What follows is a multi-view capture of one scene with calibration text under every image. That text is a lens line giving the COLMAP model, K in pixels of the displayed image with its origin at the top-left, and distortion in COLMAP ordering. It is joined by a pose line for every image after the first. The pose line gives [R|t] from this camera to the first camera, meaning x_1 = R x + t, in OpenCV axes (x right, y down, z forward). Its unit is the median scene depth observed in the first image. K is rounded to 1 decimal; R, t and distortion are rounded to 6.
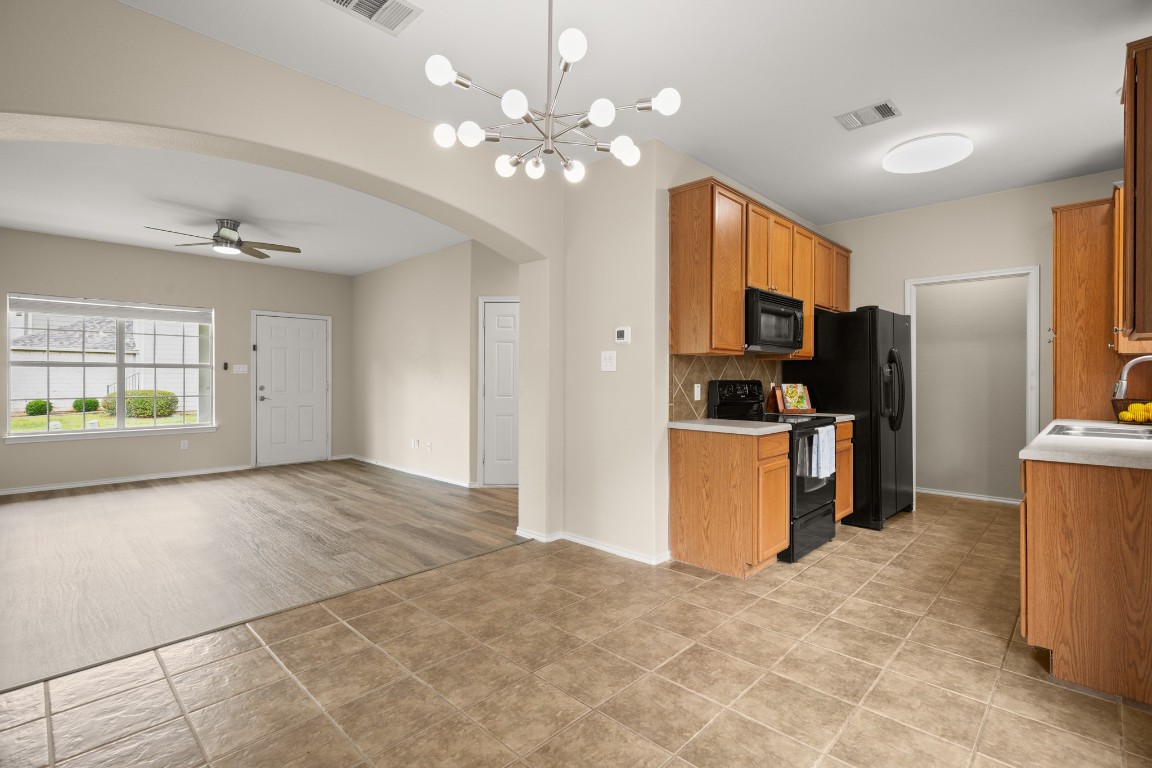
lens RADIAL K [[529.5, 0, 572.5], [0, 529.5, 378.8], [0, 0, 1]] dist [-0.014915, 0.000159]
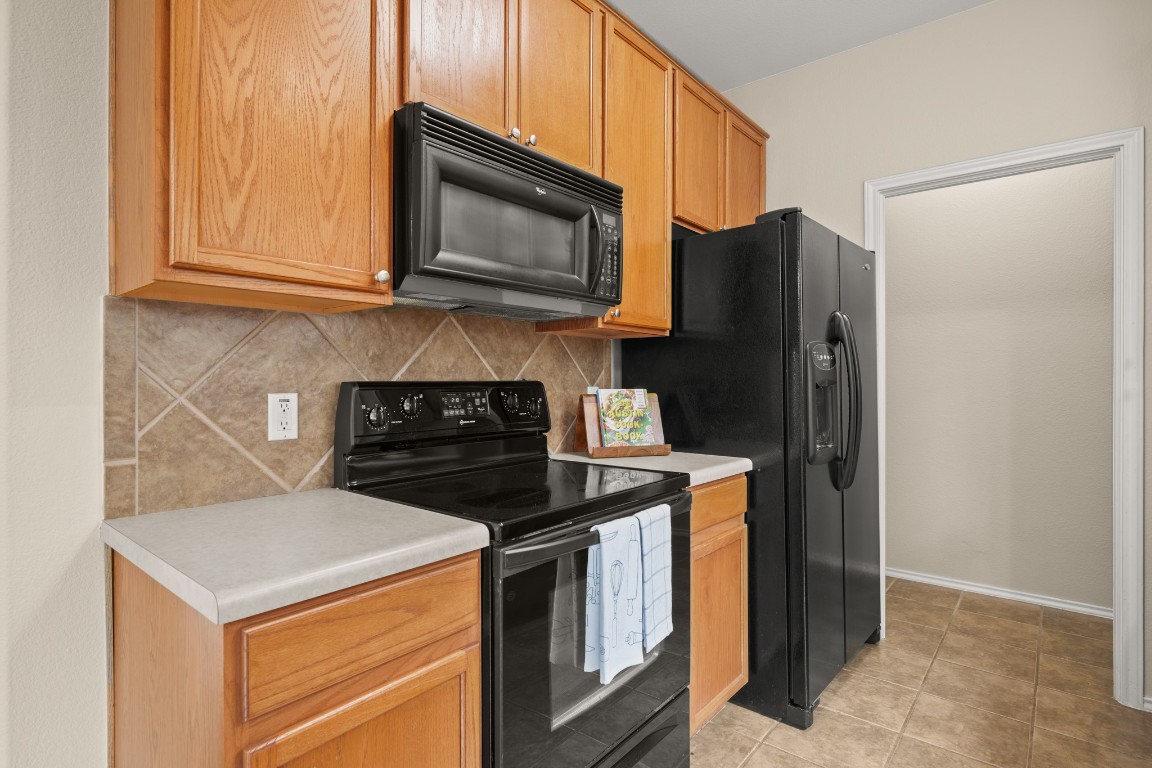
lens RADIAL K [[586.9, 0, 577.7], [0, 586.9, 381.9], [0, 0, 1]] dist [-0.000551, -0.000512]
pose [[0.995693, -0.002810, 0.092673, 0.344168], [0.002360, 0.999985, 0.004962, 0.001086], [-0.092685, -0.004722, 0.995684, 0.523473]]
